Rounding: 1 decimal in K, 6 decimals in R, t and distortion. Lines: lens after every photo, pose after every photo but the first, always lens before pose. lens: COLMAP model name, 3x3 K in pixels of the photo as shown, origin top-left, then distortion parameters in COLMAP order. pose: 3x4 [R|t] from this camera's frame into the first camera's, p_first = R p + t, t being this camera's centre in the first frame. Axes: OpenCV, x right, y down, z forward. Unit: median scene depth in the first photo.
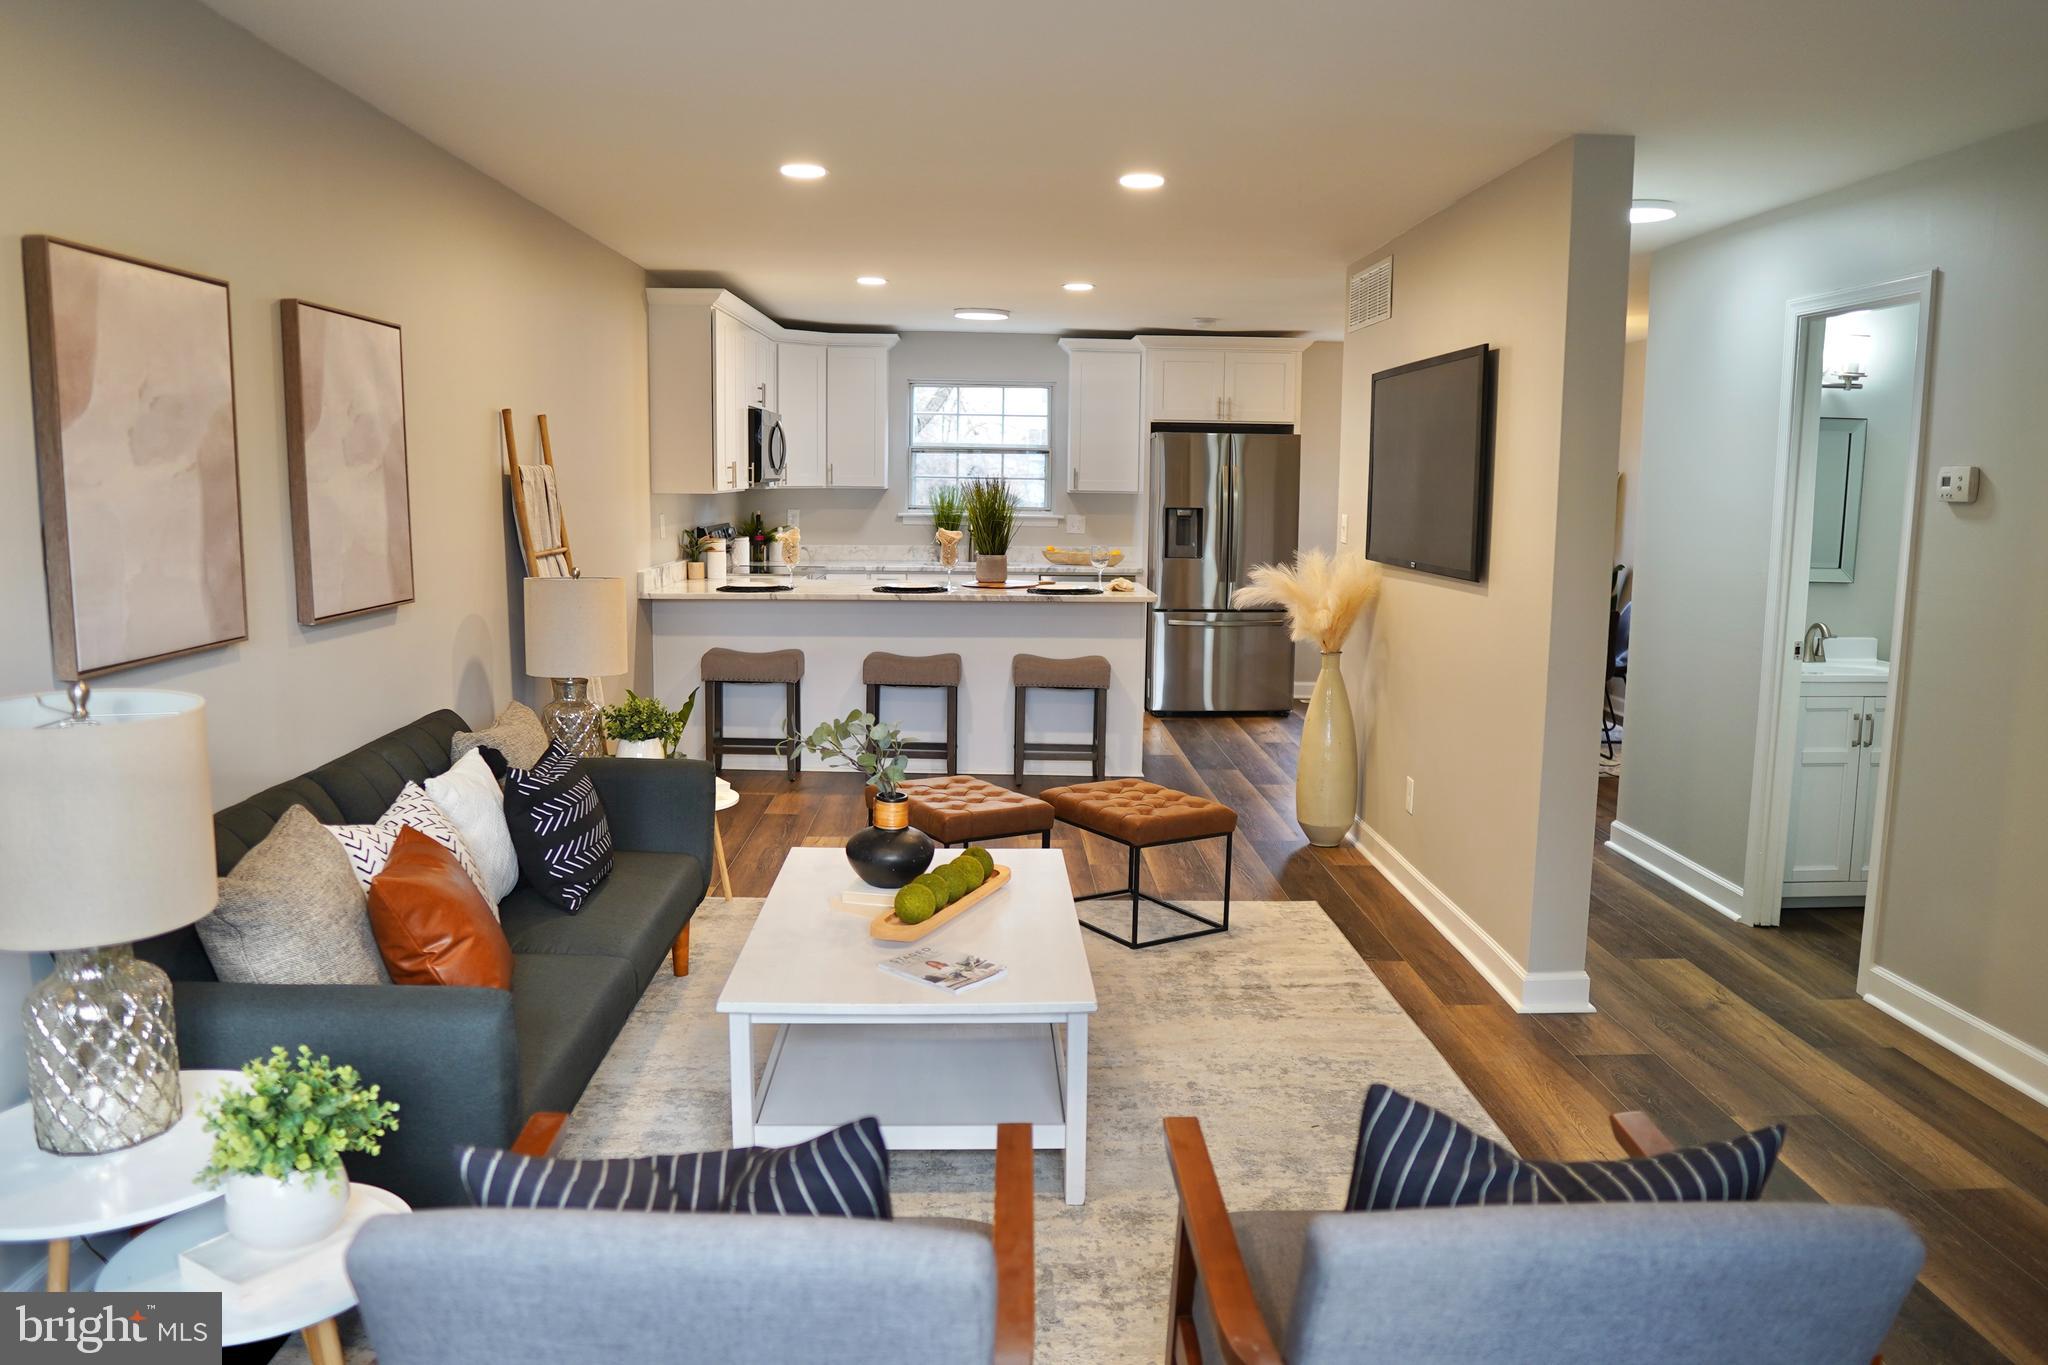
lens RADIAL K [[1396.6, 0, 1012.7], [0, 1396.6, 669.7], [0, 0, 1]] dist [-0.102117, 0.065876]
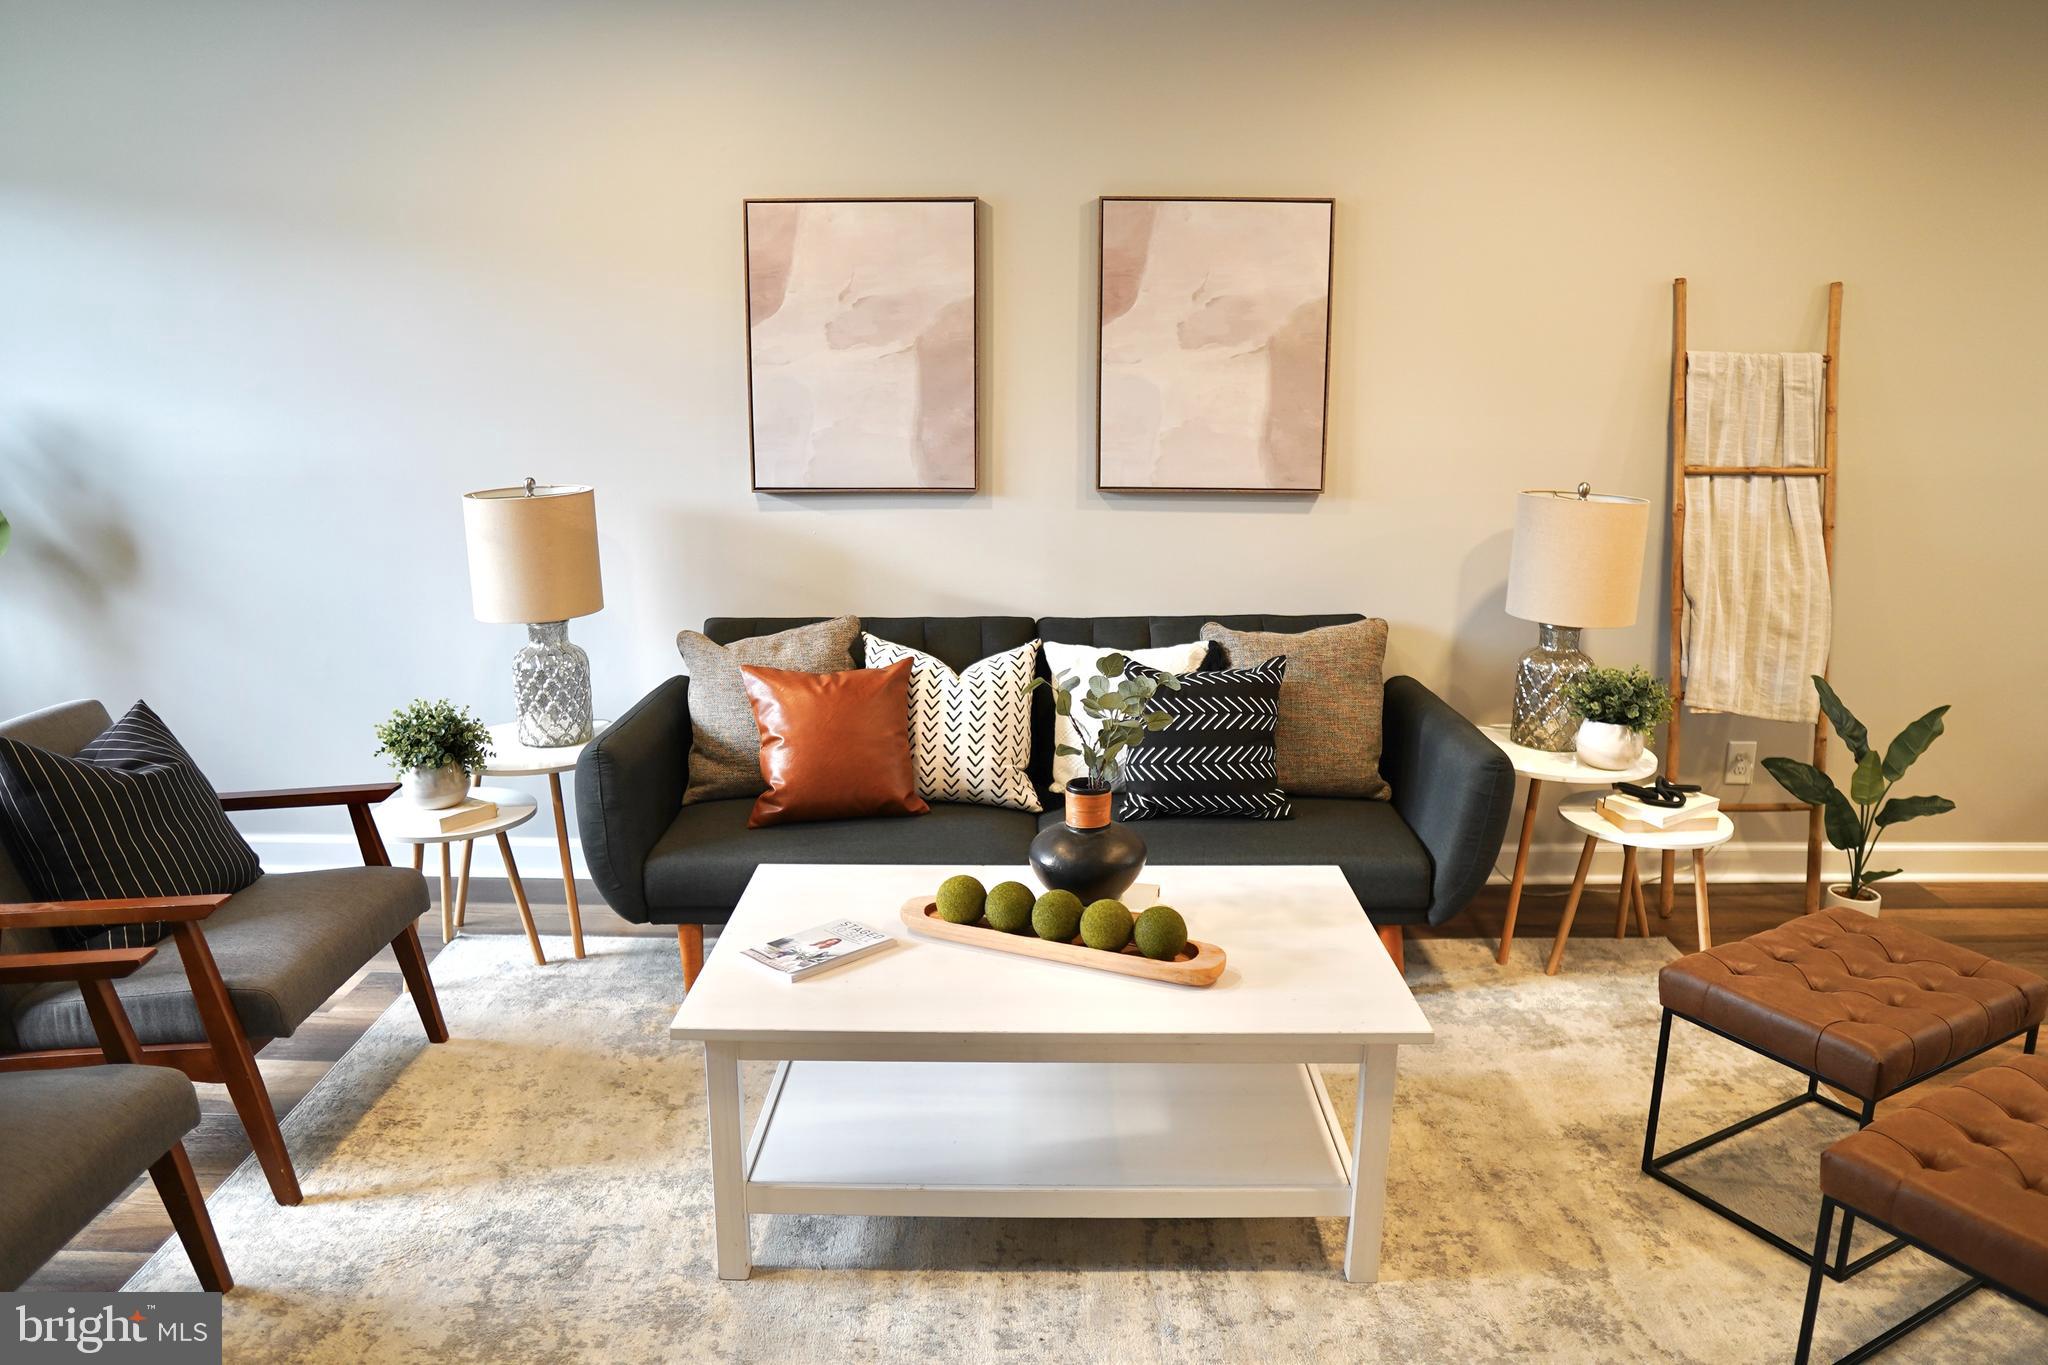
lens RADIAL K [[1396.6, 0, 1012.7], [0, 1396.6, 669.7], [0, 0, 1]] dist [-0.102117, 0.065876]
pose [[-0.033228, 0.171135, -0.984687, 0.446727], [-0.139368, 0.974812, 0.174122, -0.057116], [0.989683, 0.143019, -0.008541, 0.682582]]
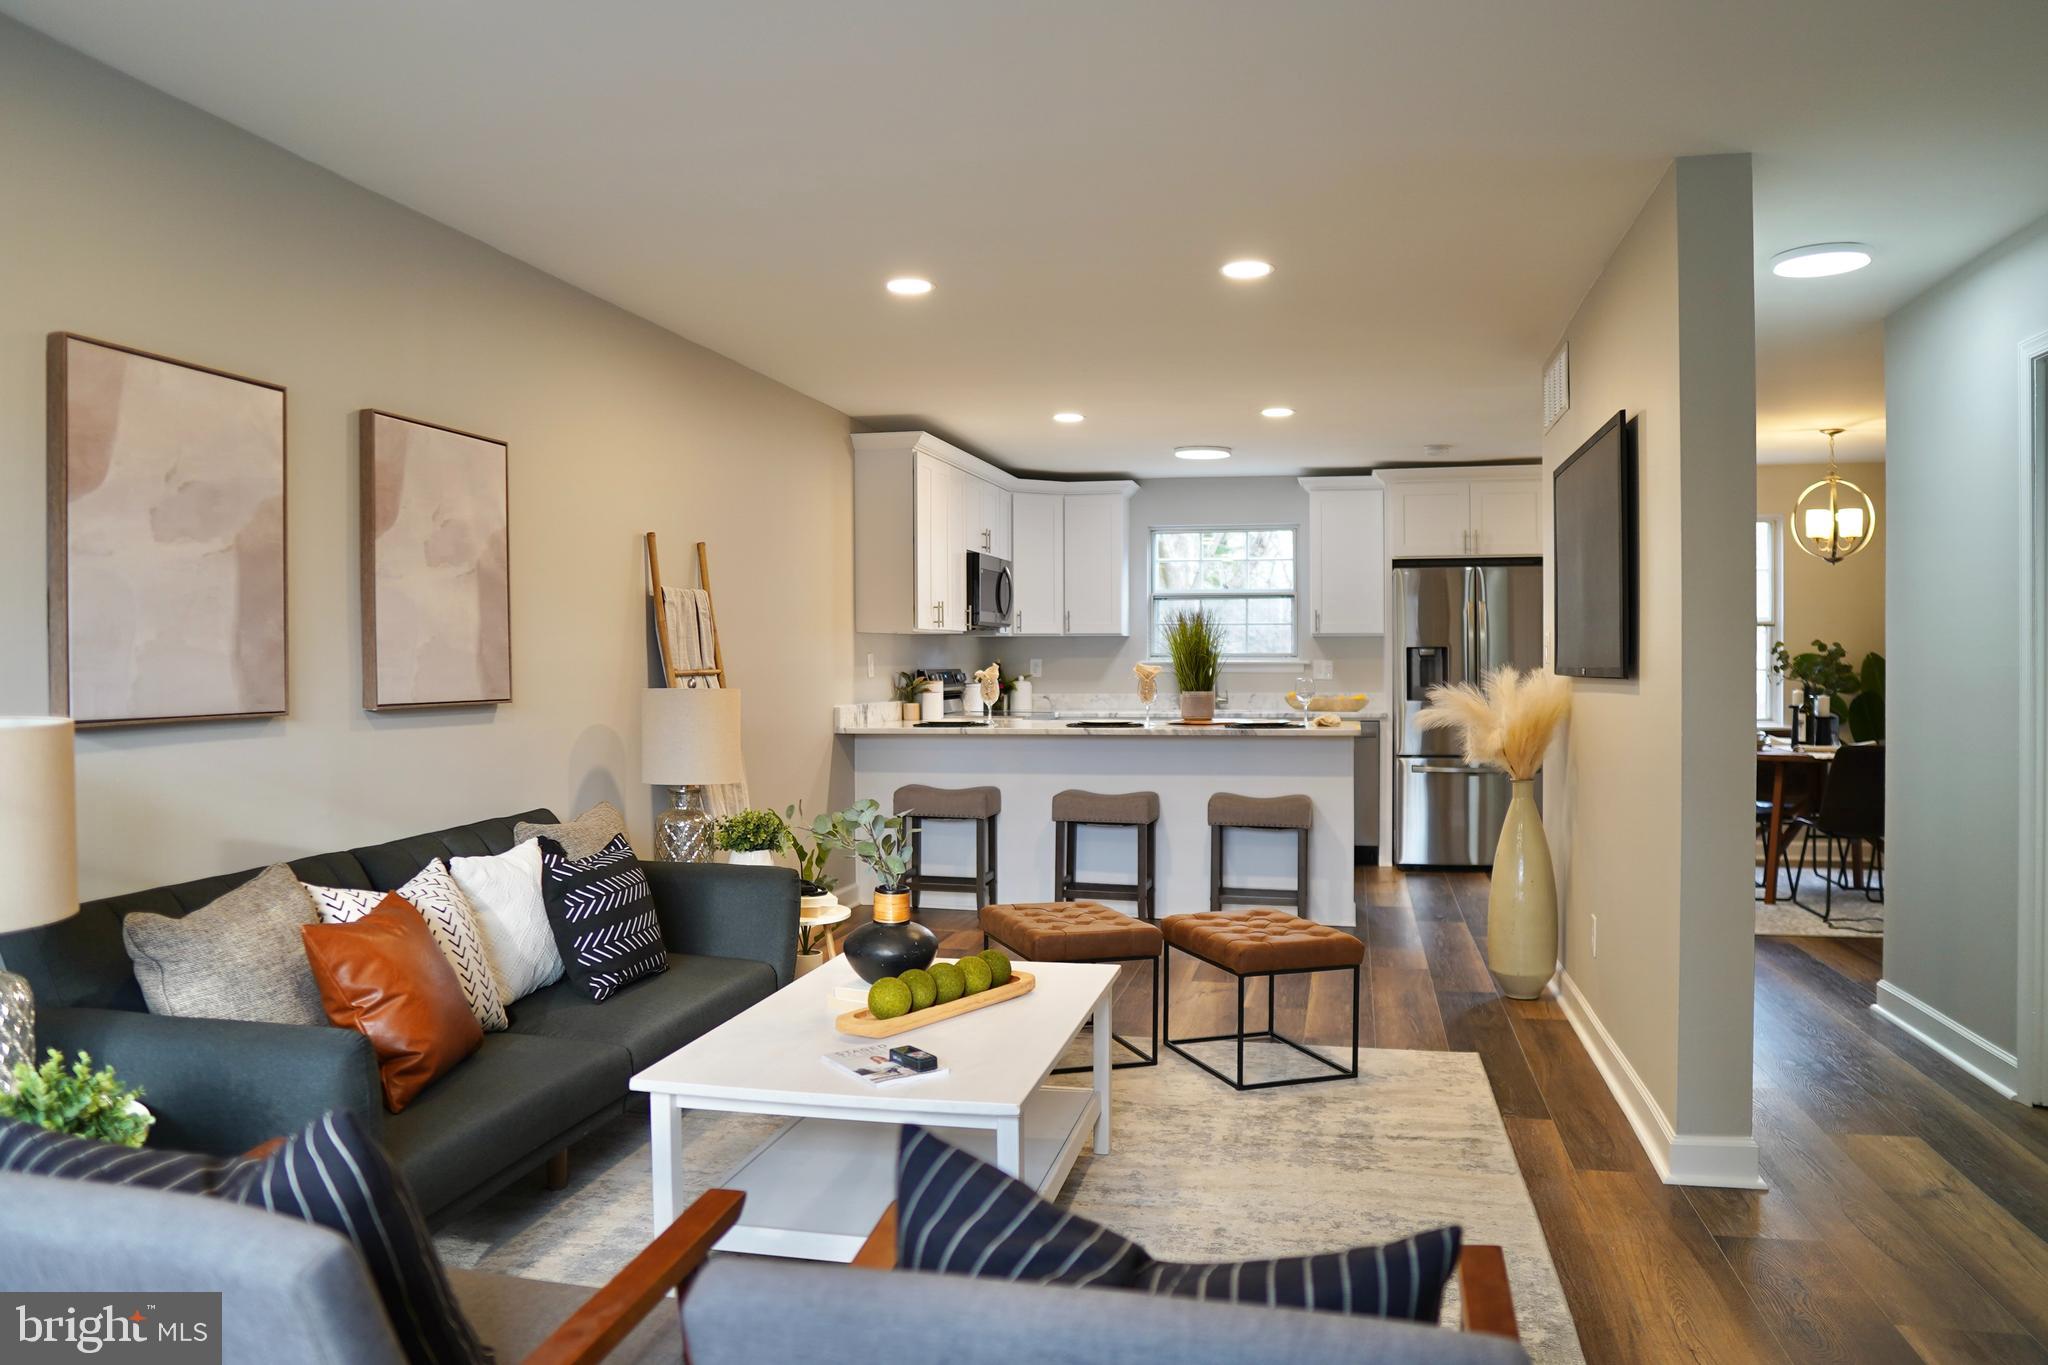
lens RADIAL K [[1397.3, 0, 1024.0], [0, 1397.3, 682.5], [0, 0, 1]] dist [-0.100916, 0.063096]
pose [[0.970598, -0.012585, -0.240376, 0.163408], [-0.016310, 0.992899, -0.117841, 0.044333], [0.240152, 0.118297, 0.963500, 0.067529]]
